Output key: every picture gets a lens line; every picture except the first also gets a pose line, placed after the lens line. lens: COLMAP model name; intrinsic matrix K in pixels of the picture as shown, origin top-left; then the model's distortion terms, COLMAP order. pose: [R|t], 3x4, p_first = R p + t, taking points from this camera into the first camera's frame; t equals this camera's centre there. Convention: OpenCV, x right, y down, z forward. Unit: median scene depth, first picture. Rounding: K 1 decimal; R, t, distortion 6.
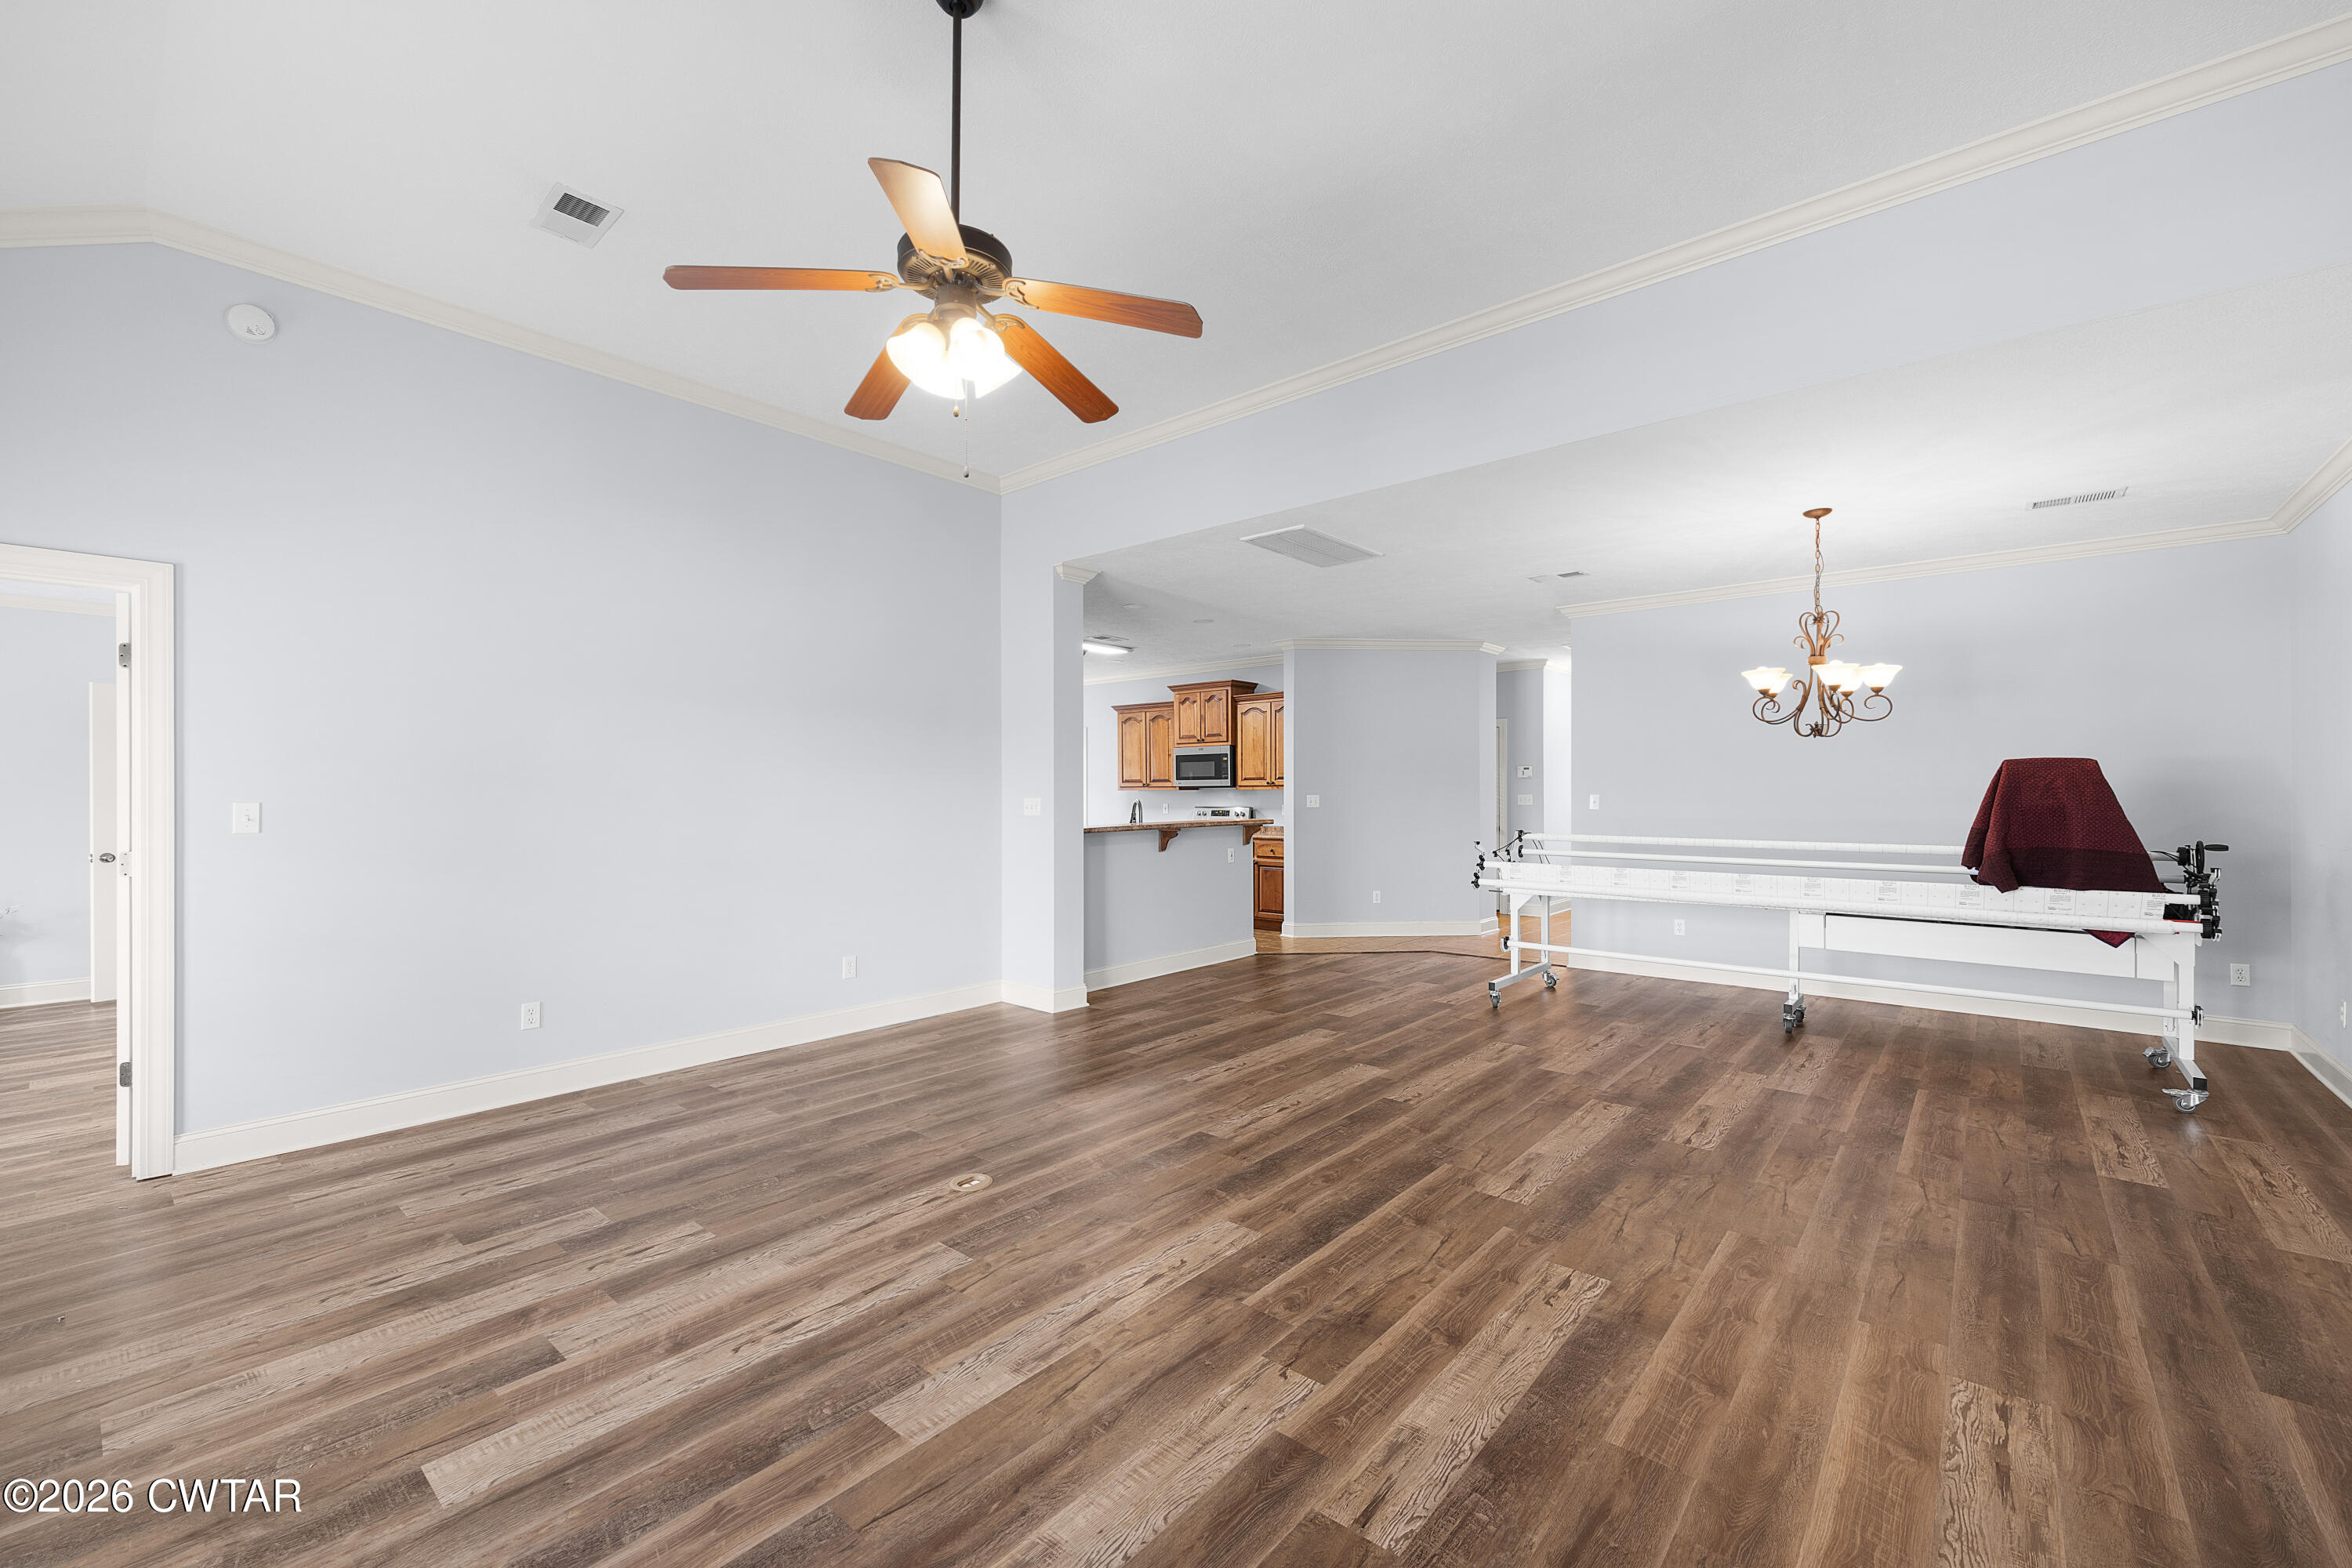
lens RADIAL K [[956.6, 0, 1174.8], [0, 956.6, 786.4], [0, 0, 1]] dist [0.002343, 0.000080]
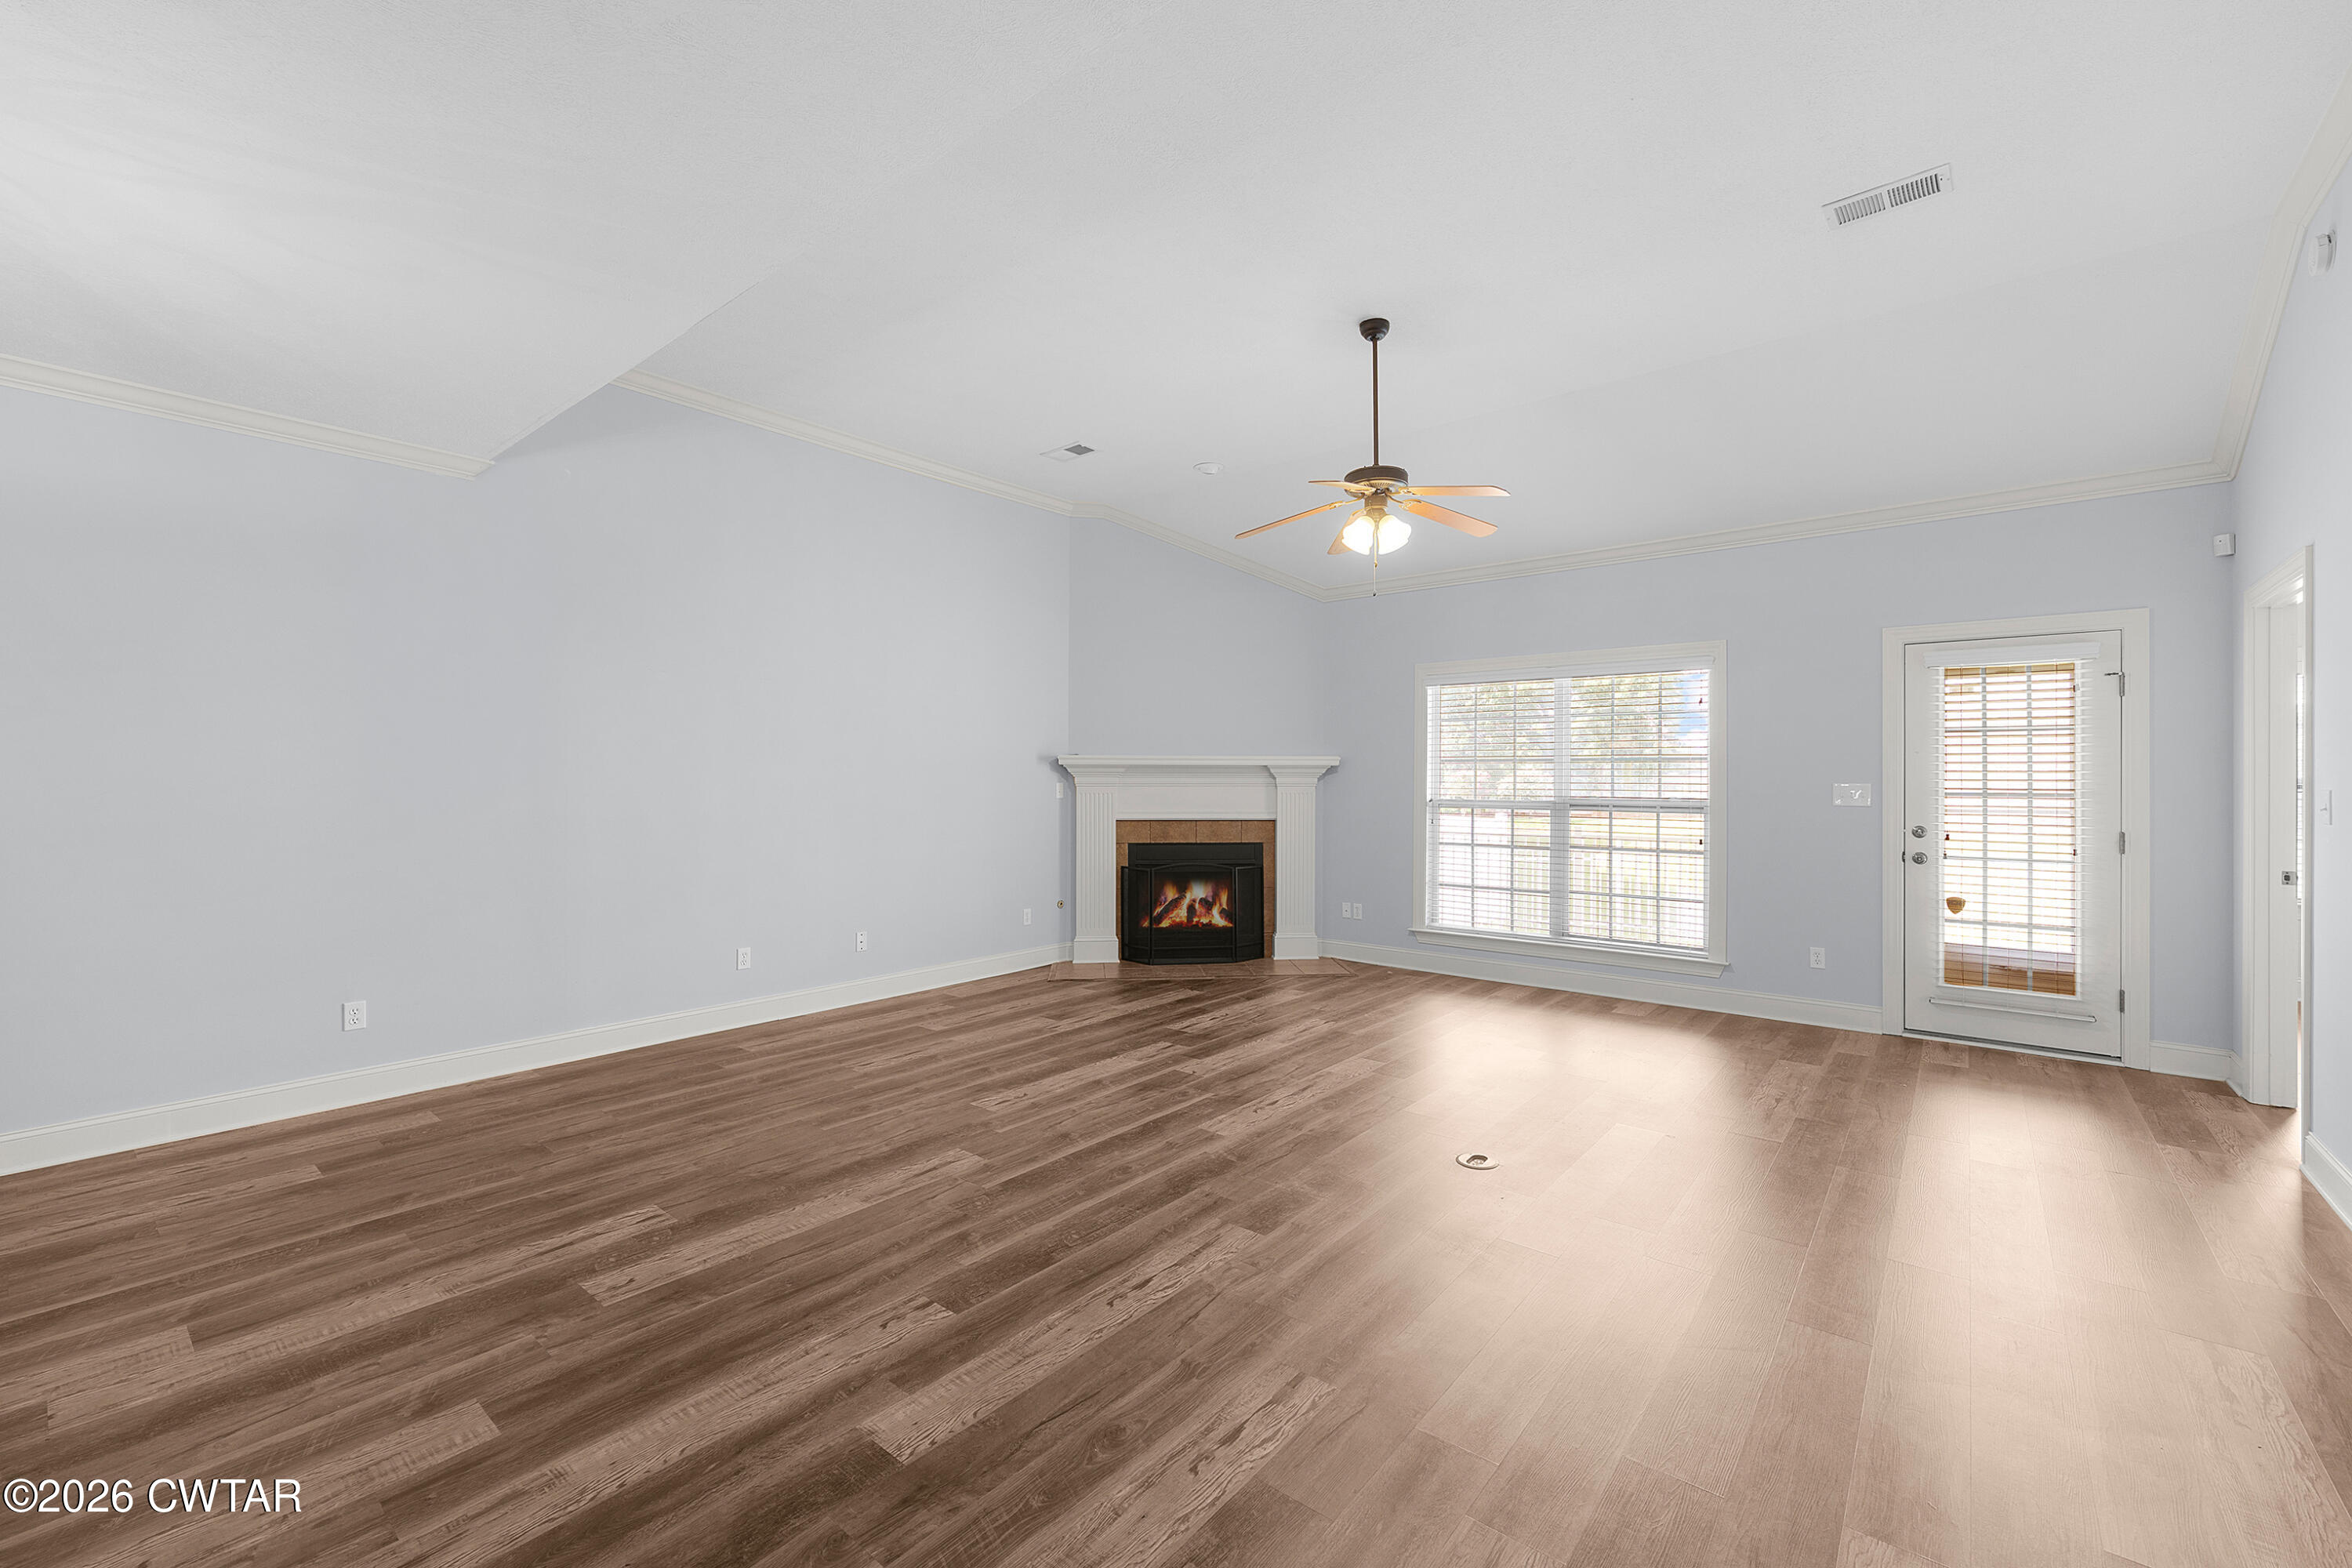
lens RADIAL K [[956.6, 0, 1177.1], [0, 956.6, 782.8], [0, 0, 1]] dist [0.002343, 0.000080]
pose [[-0.999825, 0.001628, -0.018635, 0.133077], [0.001695, 0.999992, -0.003544, 0.014837], [0.018629, -0.003575, -0.999820, 2.146924]]
